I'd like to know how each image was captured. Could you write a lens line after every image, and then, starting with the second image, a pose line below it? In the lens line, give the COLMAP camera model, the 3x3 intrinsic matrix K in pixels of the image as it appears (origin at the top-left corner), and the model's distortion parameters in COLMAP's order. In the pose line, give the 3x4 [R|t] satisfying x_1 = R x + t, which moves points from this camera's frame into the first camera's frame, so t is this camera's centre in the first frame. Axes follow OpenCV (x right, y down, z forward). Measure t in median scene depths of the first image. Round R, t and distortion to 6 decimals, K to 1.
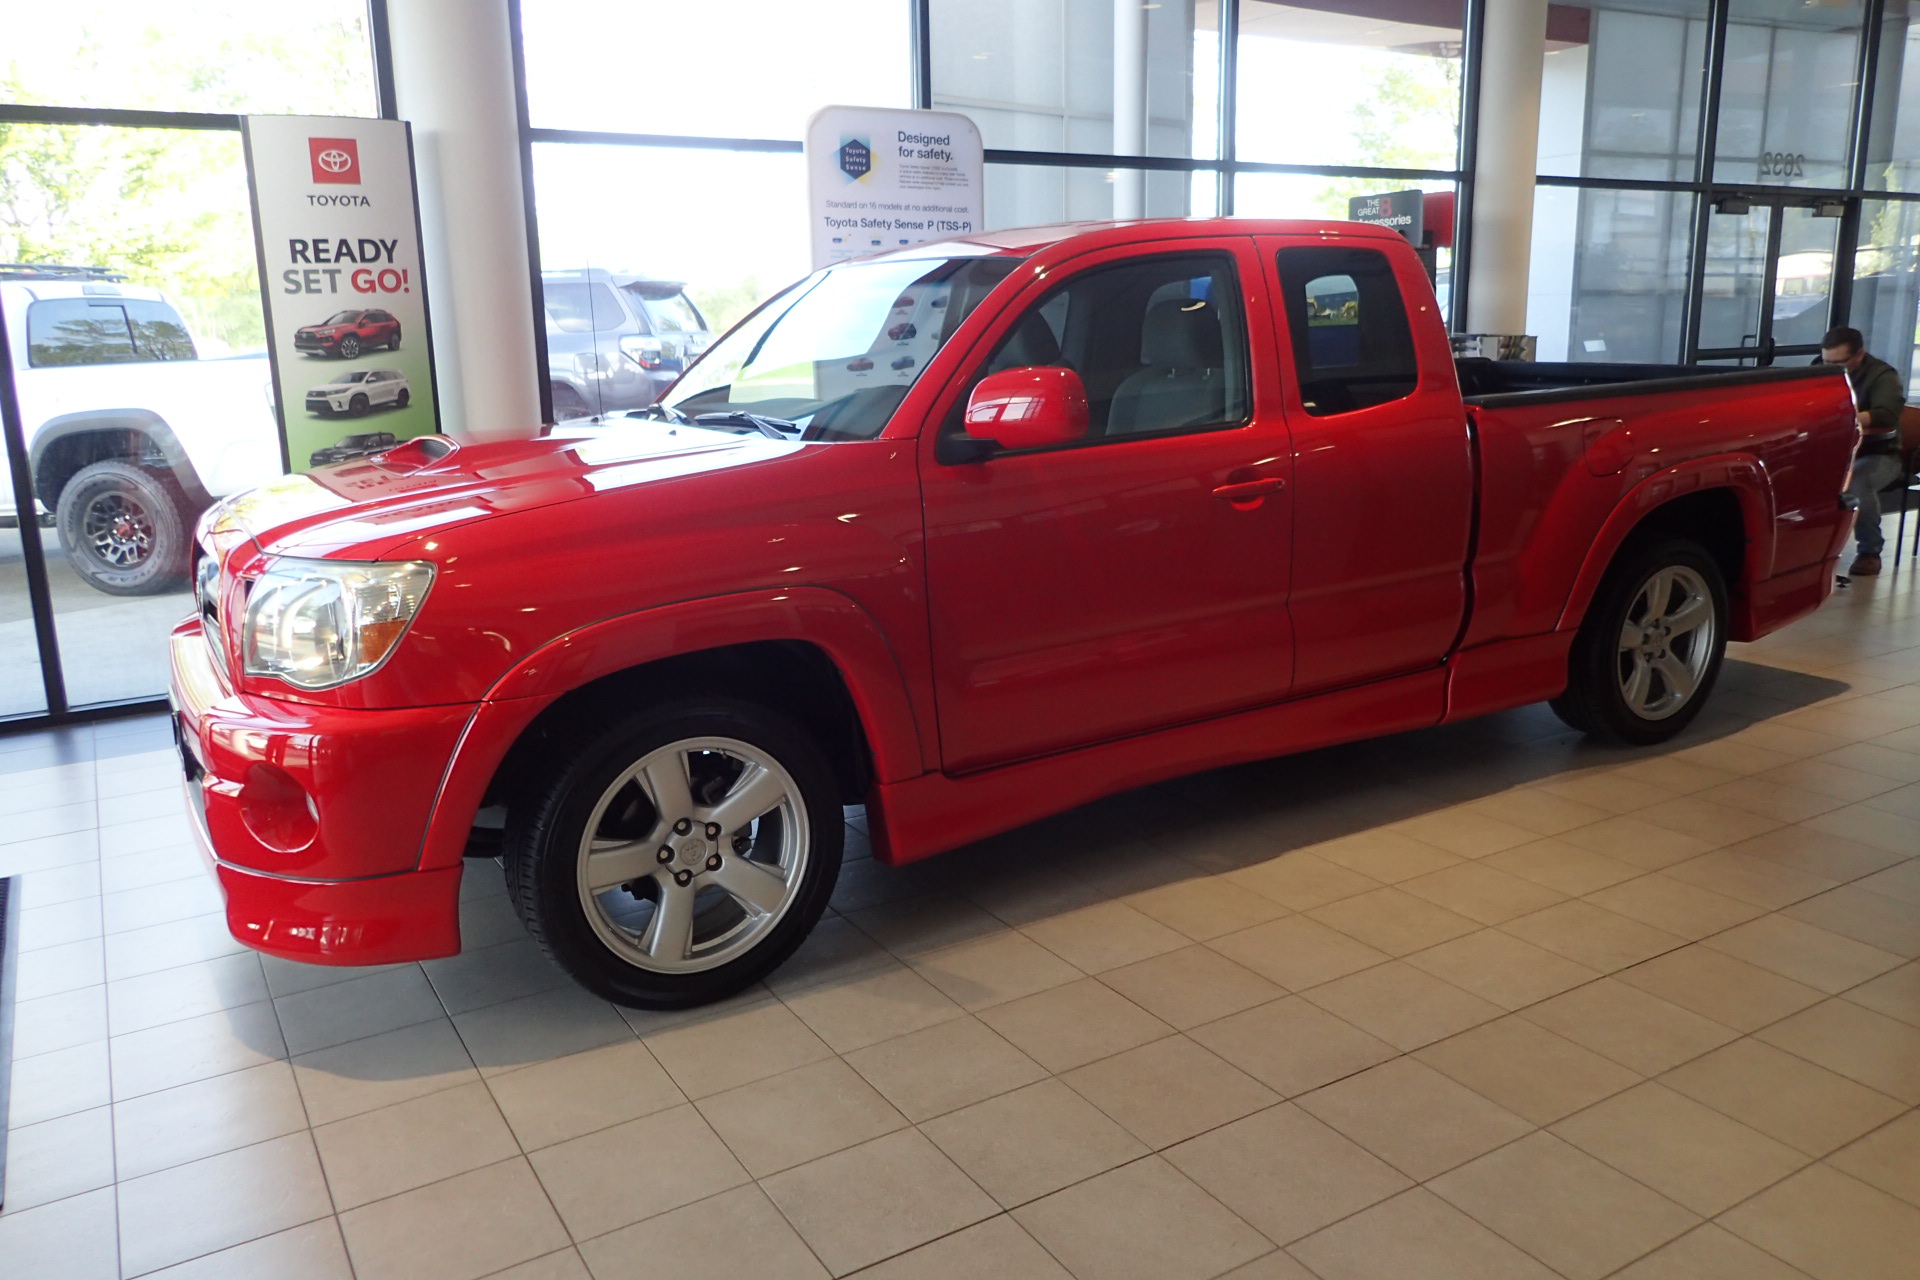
lens RADIAL K [[1452.7, 0, 972.9], [0, 1452.7, 620.4], [0, 0, 1]] dist [0.016766, -0.003833]
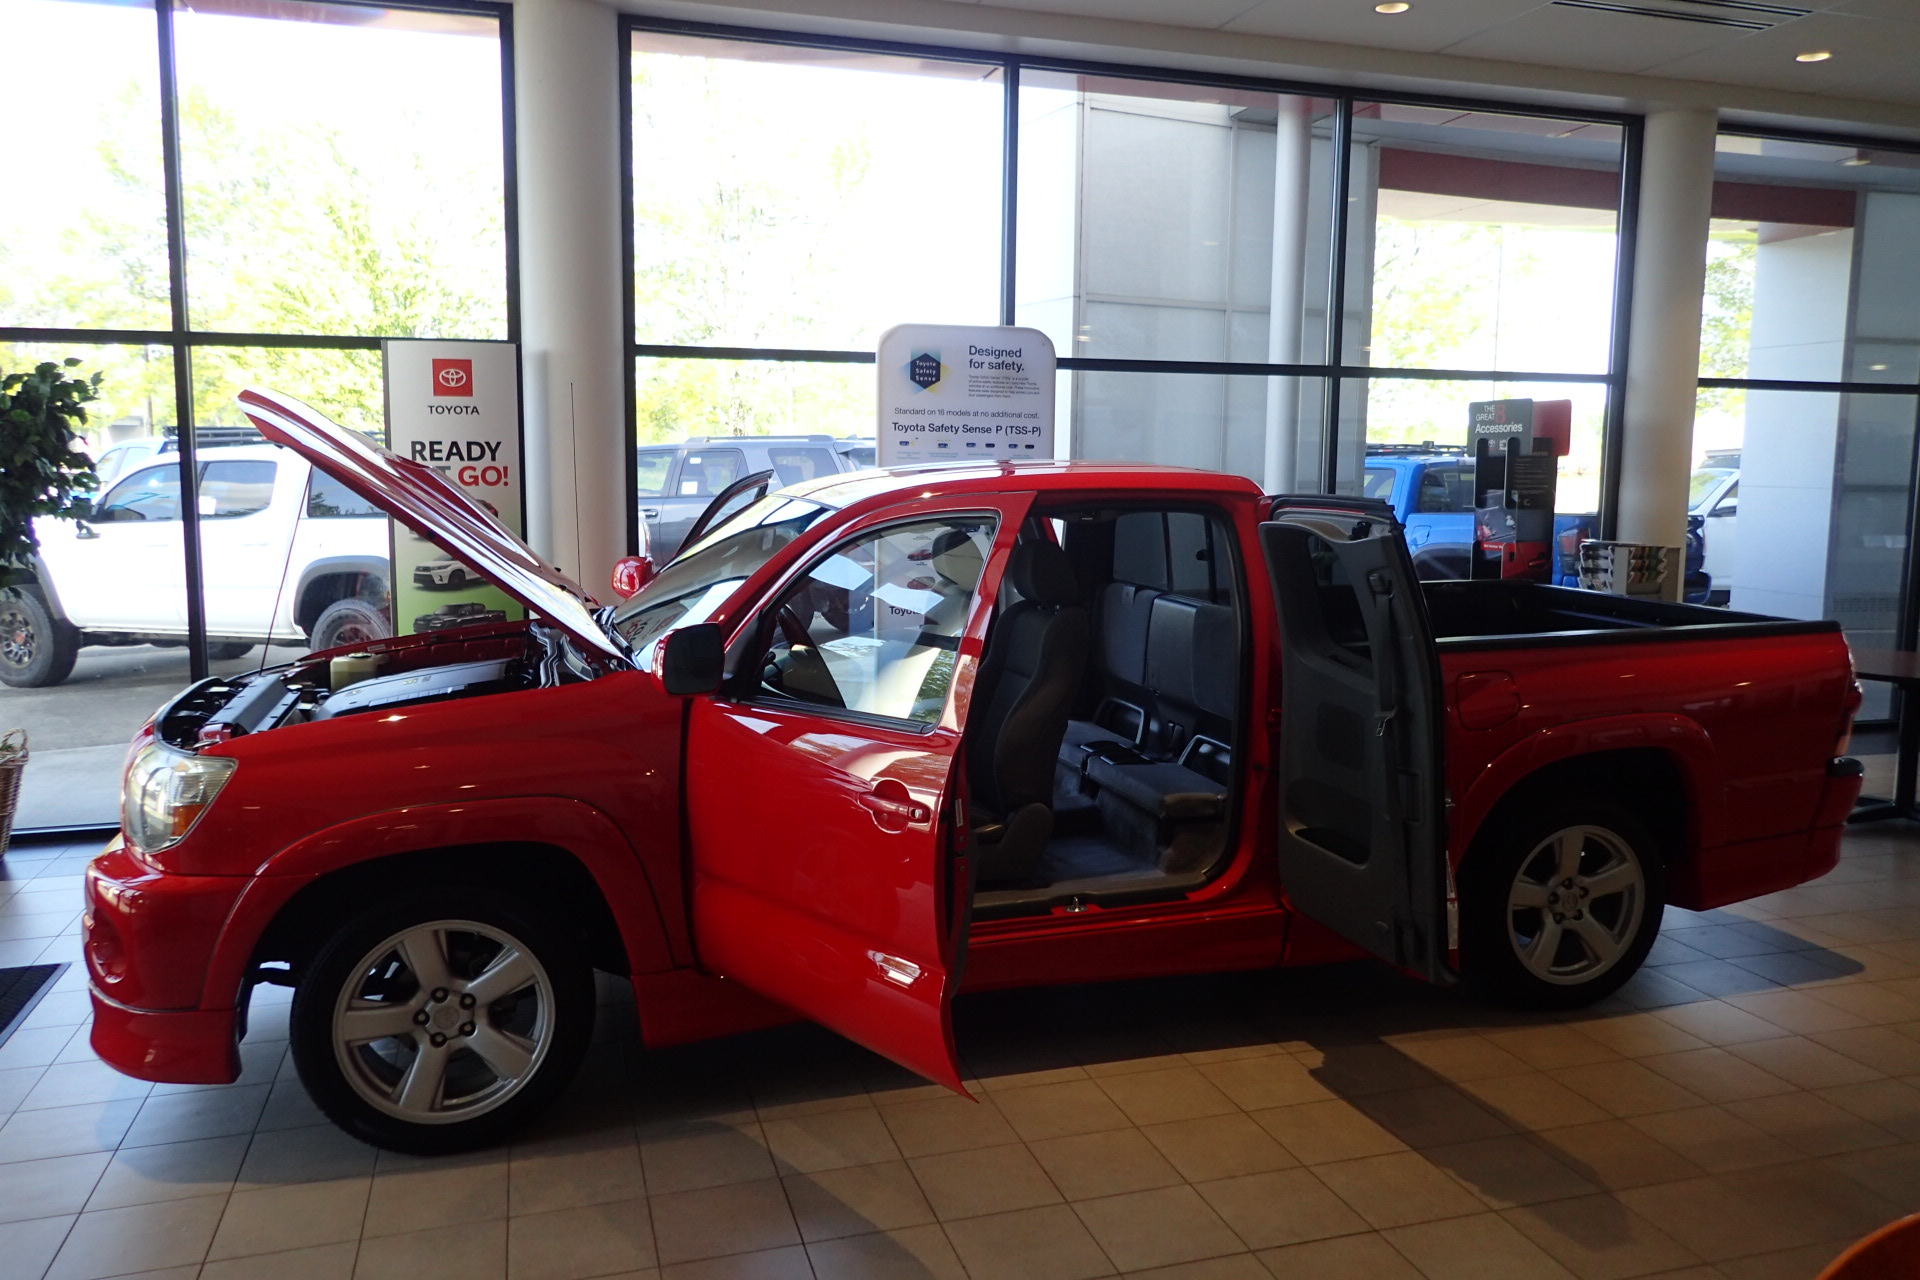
lens RADIAL K [[1452.7, 0, 972.9], [0, 1452.7, 620.4], [0, 0, 1]] dist [0.016766, -0.003833]
pose [[0.969751, 0.057478, -0.237235, 0.266608], [-0.078906, 0.993517, -0.081836, -0.053043], [0.230993, 0.098080, 0.967999, -0.035155]]
